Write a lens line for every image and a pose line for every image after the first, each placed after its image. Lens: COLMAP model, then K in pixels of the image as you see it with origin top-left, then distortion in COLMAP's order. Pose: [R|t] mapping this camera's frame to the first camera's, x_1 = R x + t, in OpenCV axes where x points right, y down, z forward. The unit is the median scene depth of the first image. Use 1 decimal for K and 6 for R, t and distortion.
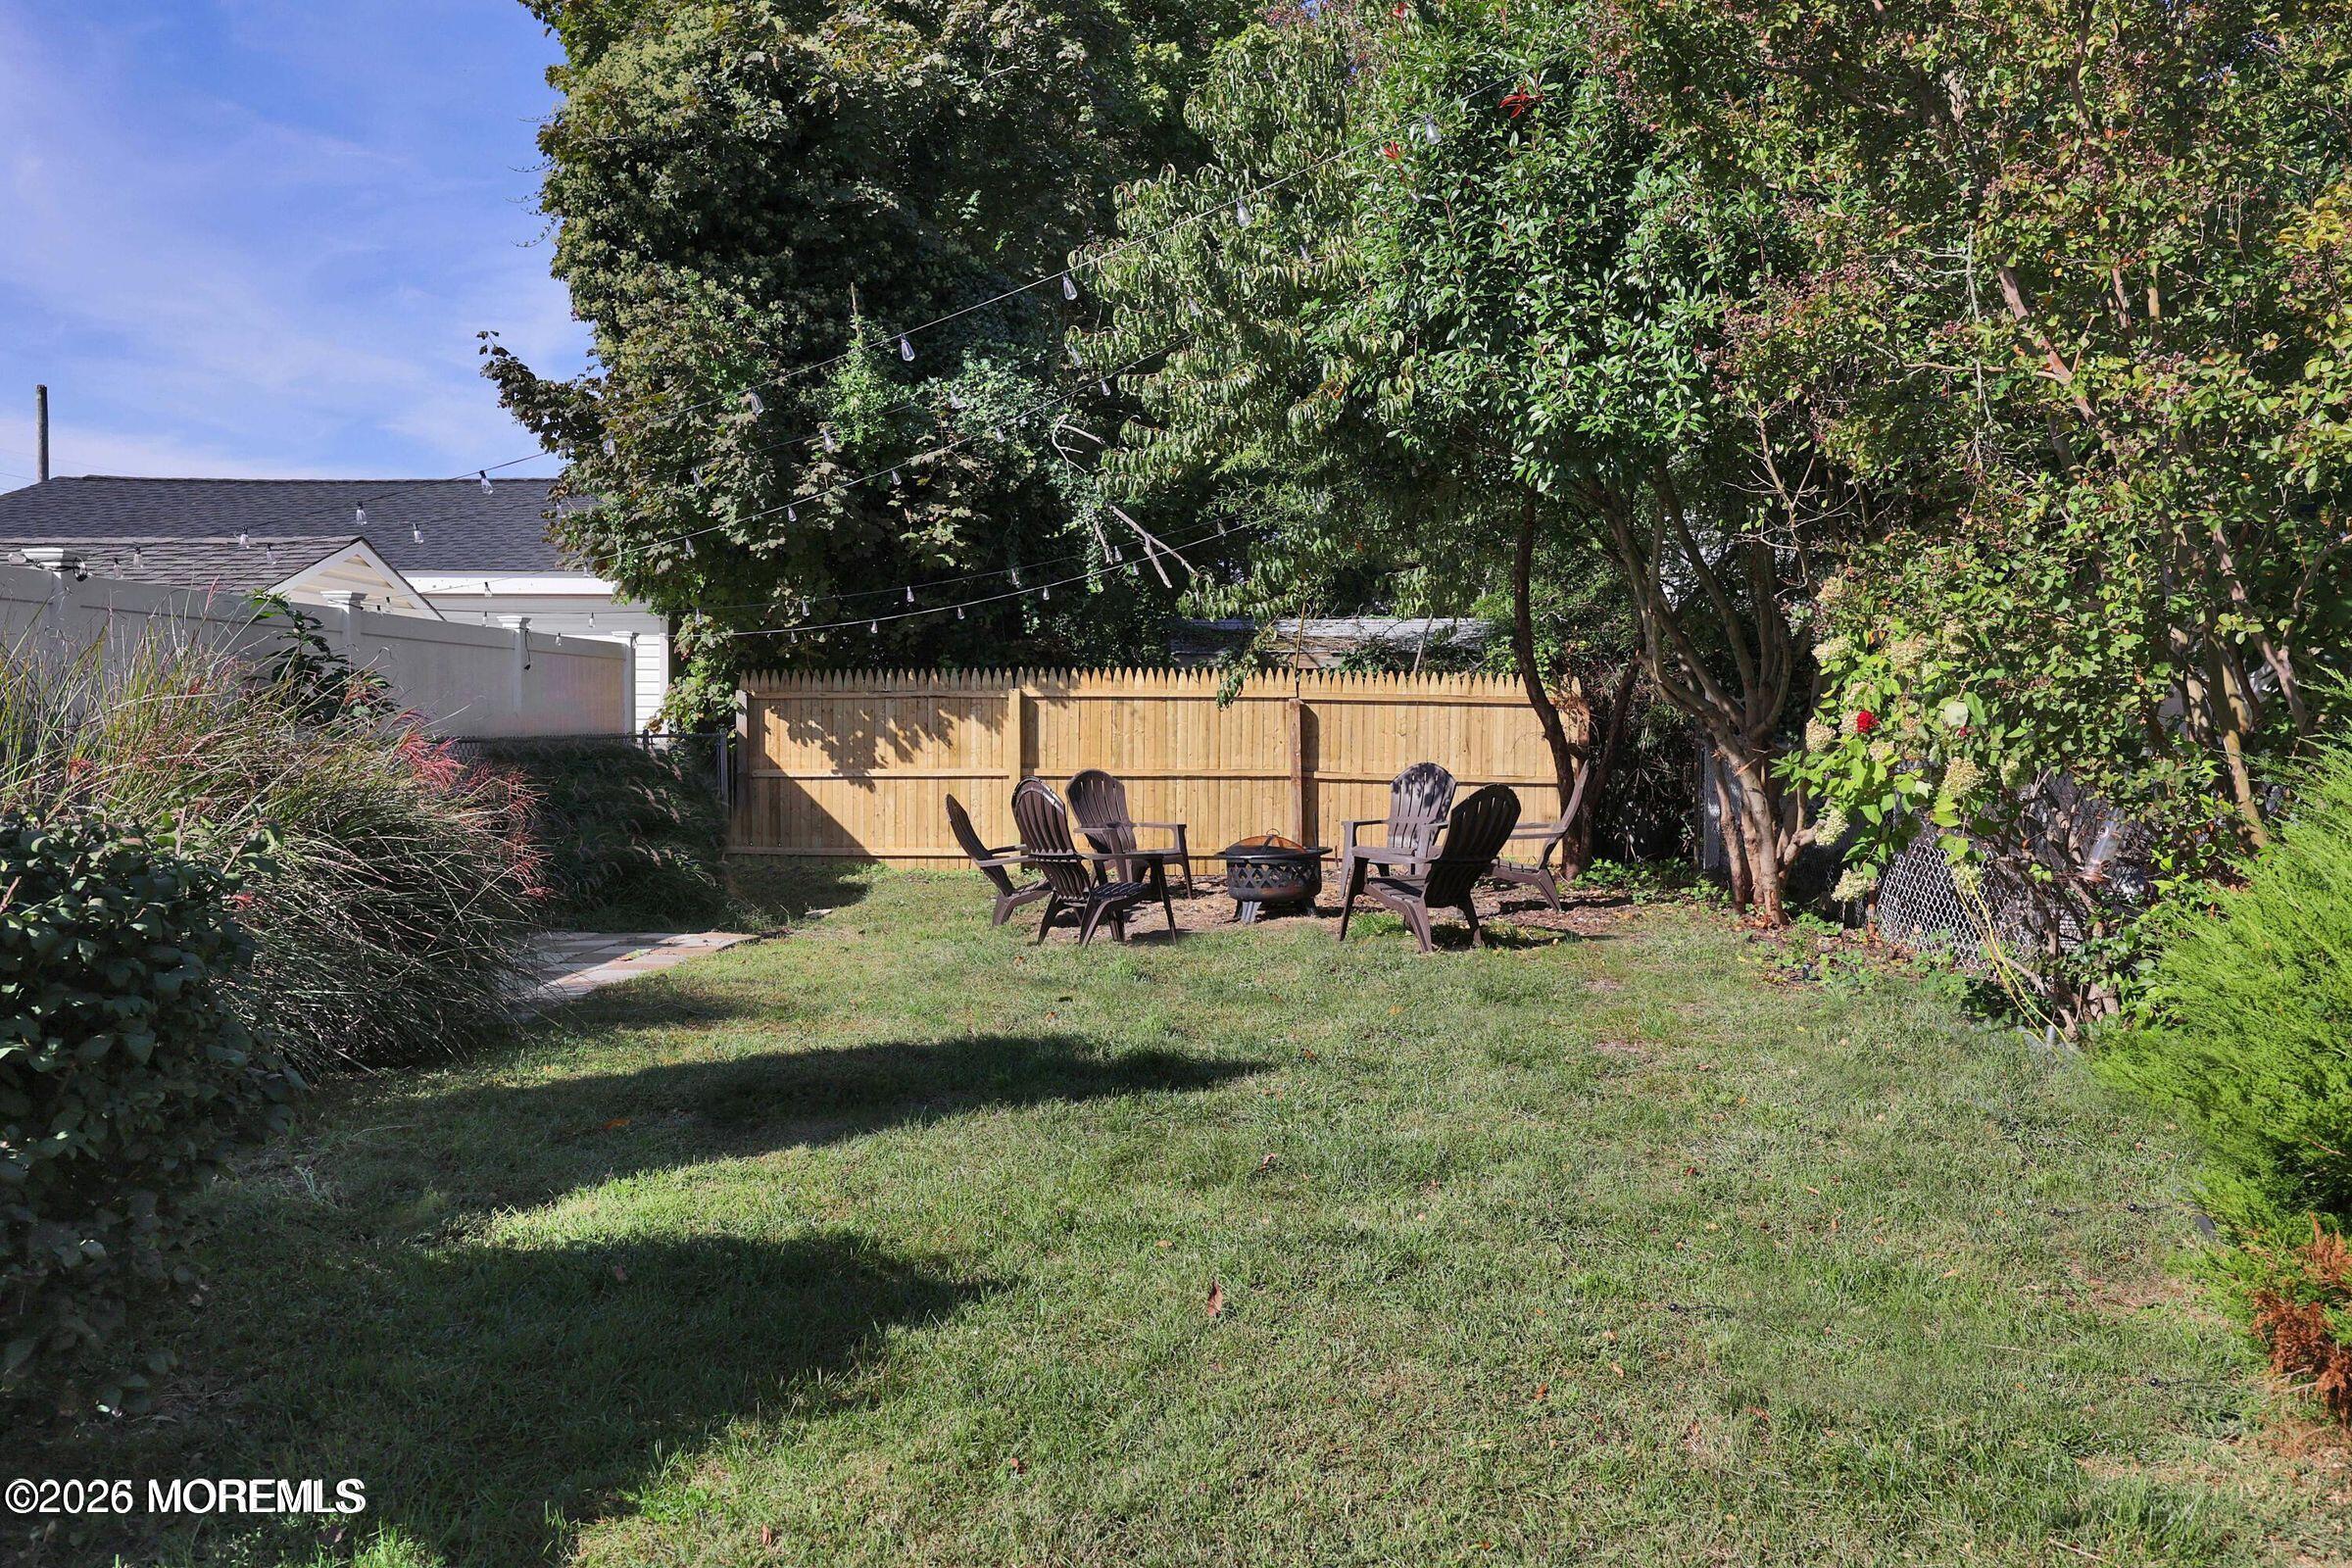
lens RADIAL K [[1767.7, 0, 1175.4], [0, 1767.7, 782.0], [0, 0, 1]] dist [0.001346, 0.000186]
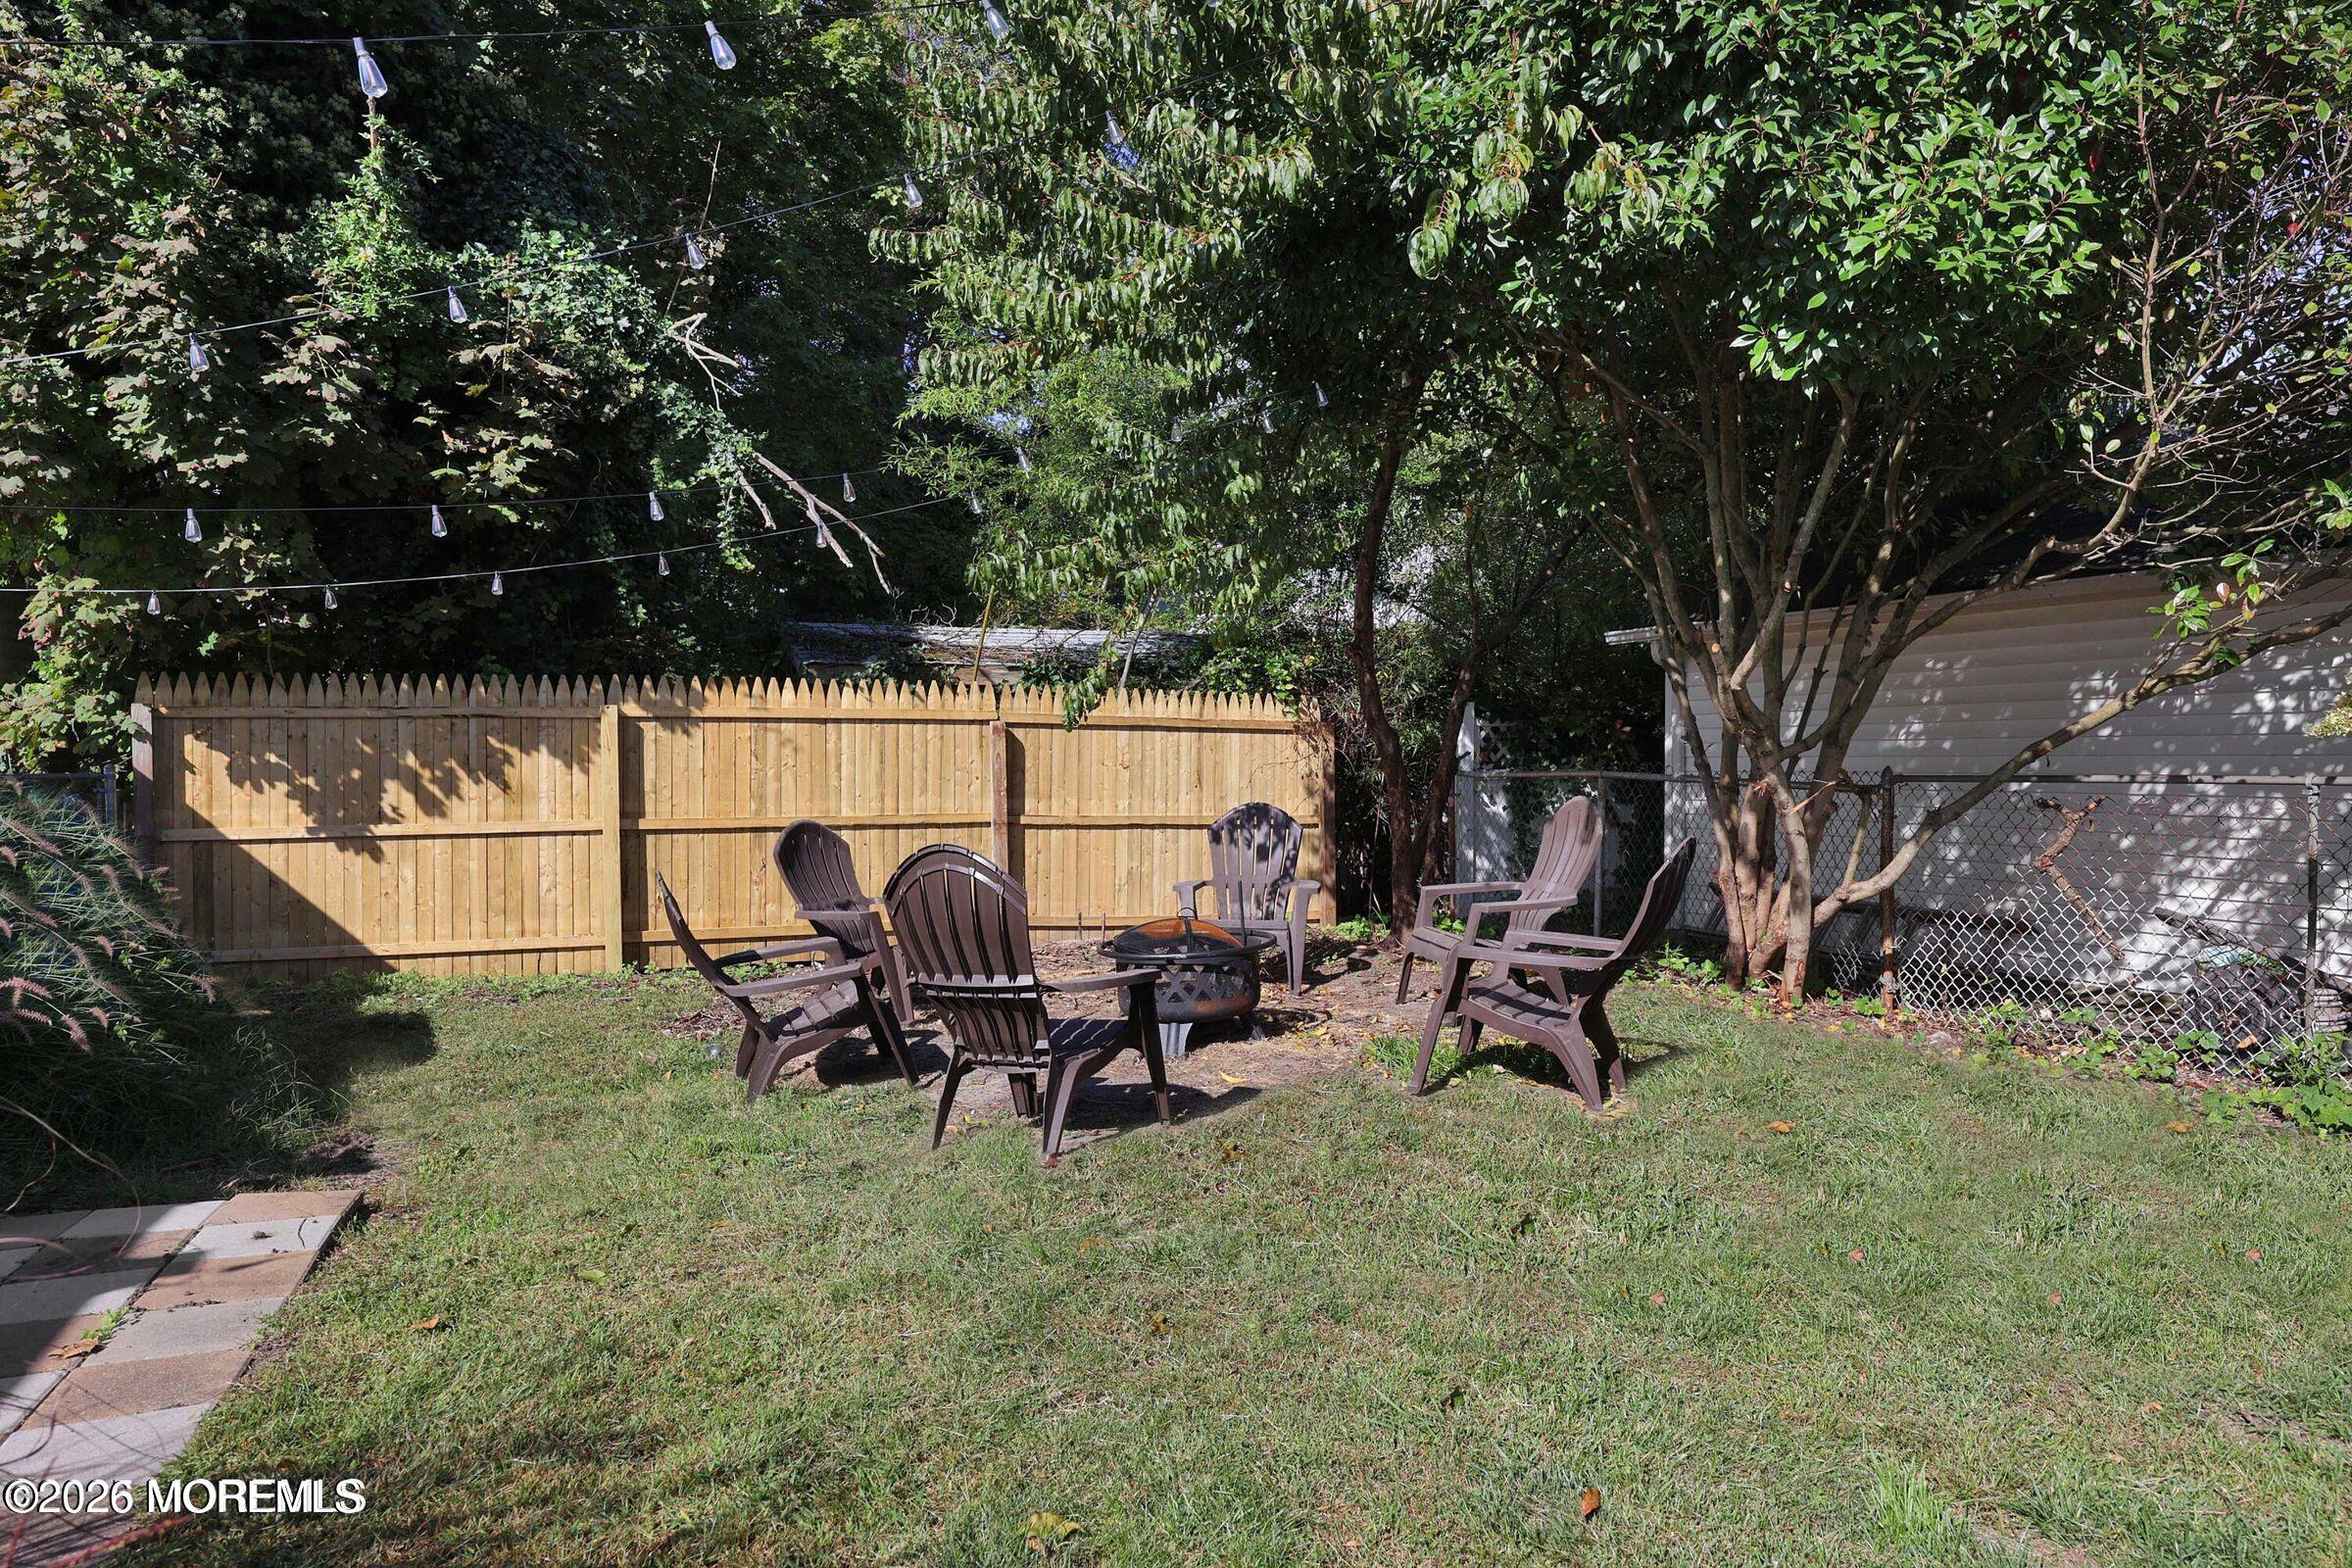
lens RADIAL K [[1538.2, 0, 1177.7], [0, 1538.2, 776.5], [0, 0, 1]] dist [-0.010888, 0.005058]
pose [[0.908605, -0.009779, 0.417542, -0.142201], [0.019948, 0.999601, -0.019998, -0.008326], [-0.417180, 0.026500, 0.908438, 0.363507]]
